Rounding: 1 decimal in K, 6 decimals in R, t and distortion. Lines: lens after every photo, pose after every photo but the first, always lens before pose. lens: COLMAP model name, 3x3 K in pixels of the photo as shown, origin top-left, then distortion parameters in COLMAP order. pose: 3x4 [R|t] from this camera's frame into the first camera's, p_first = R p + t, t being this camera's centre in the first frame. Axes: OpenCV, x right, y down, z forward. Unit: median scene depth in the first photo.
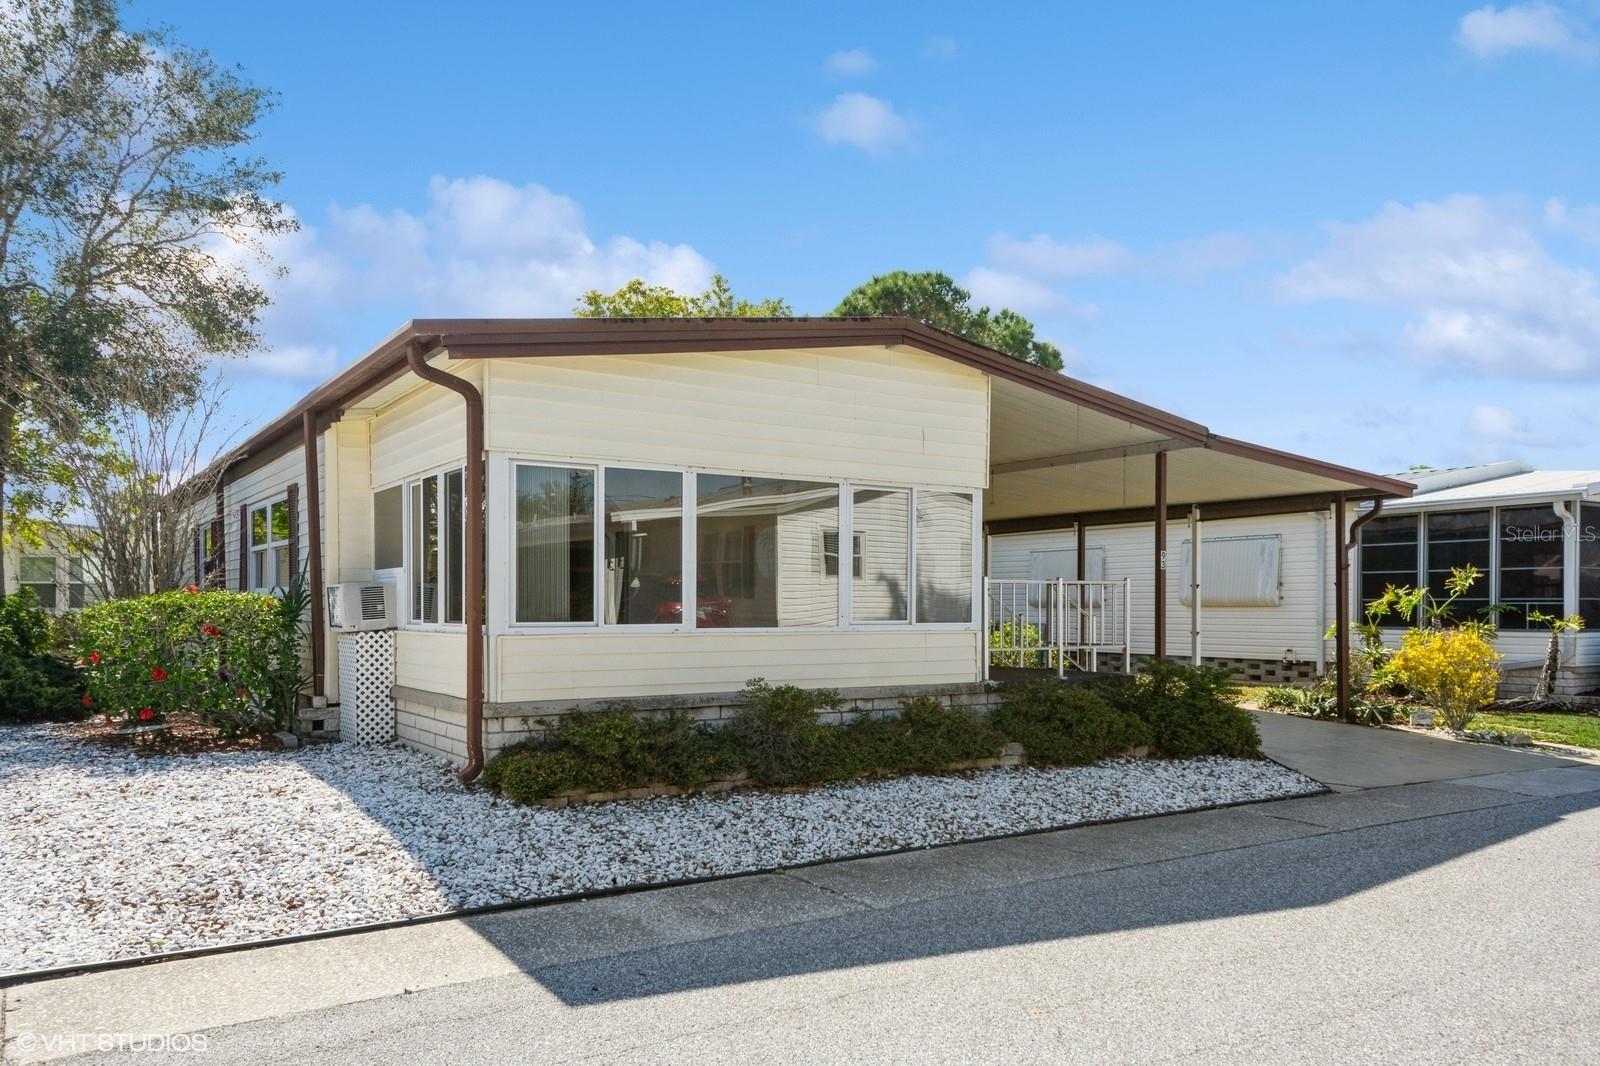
lens RADIAL K [[1290.7, 0, 795.2], [0, 1290.7, 577.1], [0, 0, 1]] dist [0.066143, -0.073566]
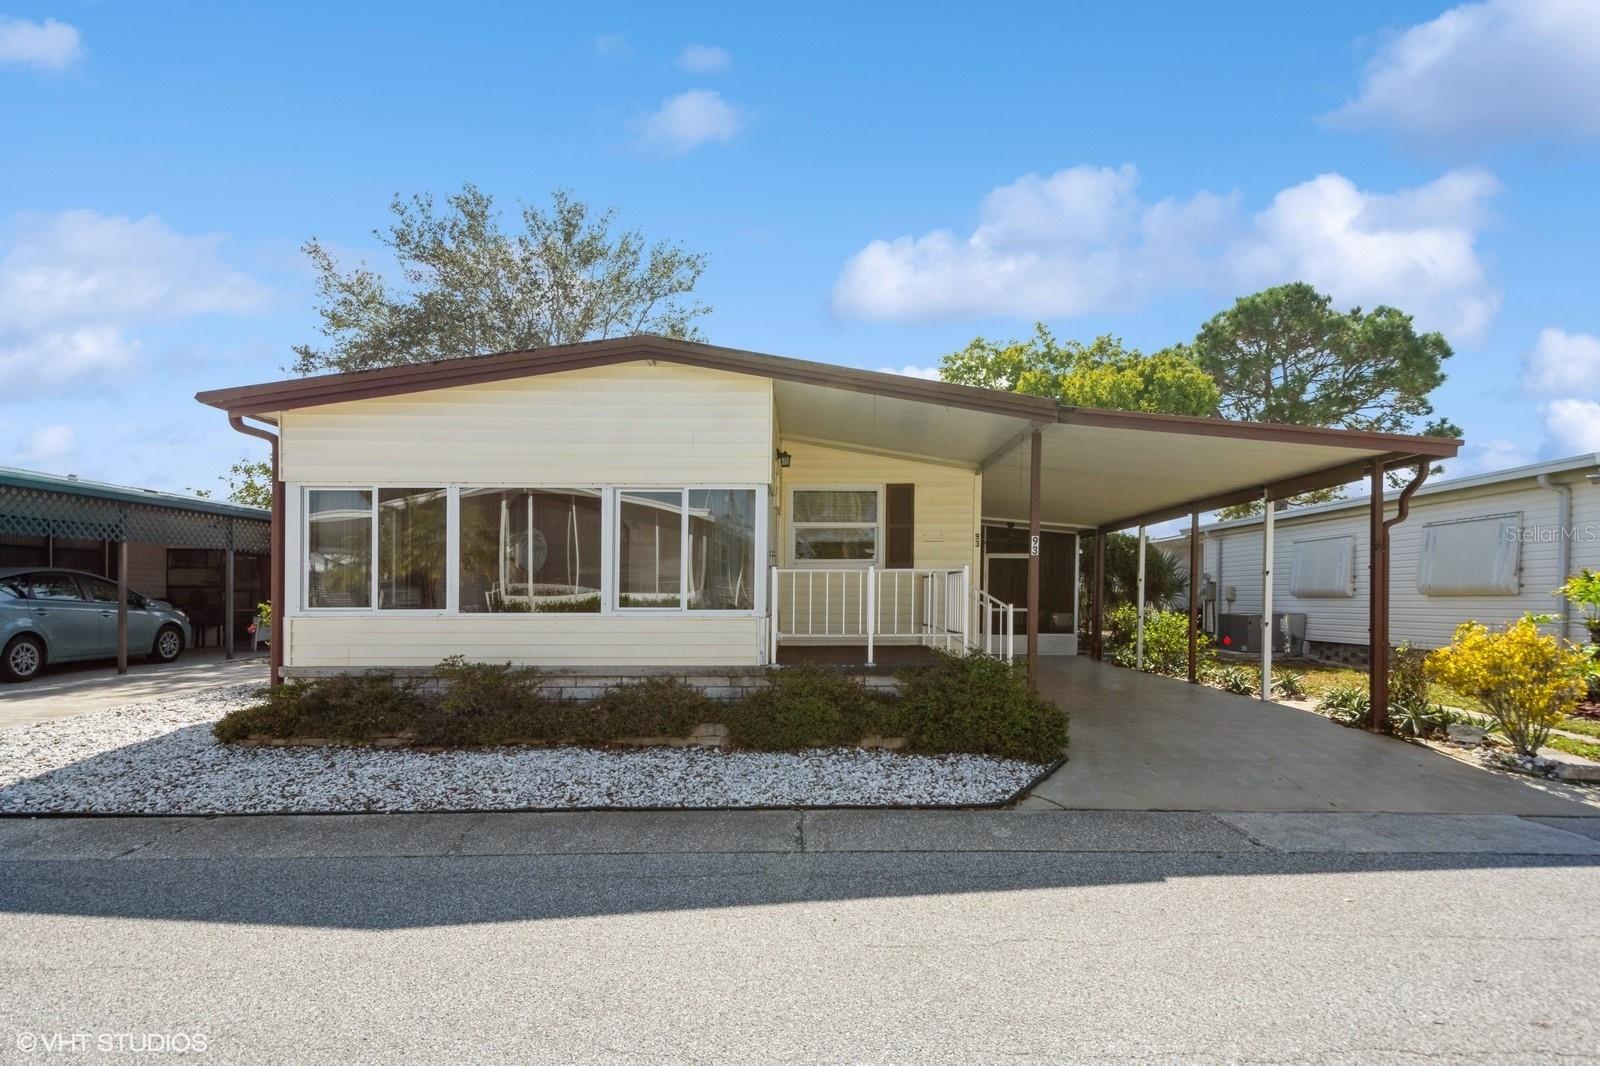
lens RADIAL K [[927.8, 0, 800.6], [0, 927.8, 585.1], [0, 0, 1]] dist [0.032993, -0.000791]
pose [[0.830217, -0.007286, -0.557393, 0.599446], [0.013473, 0.999885, 0.006998, 0.009375], [0.557277, -0.013320, 0.830220, 0.379045]]
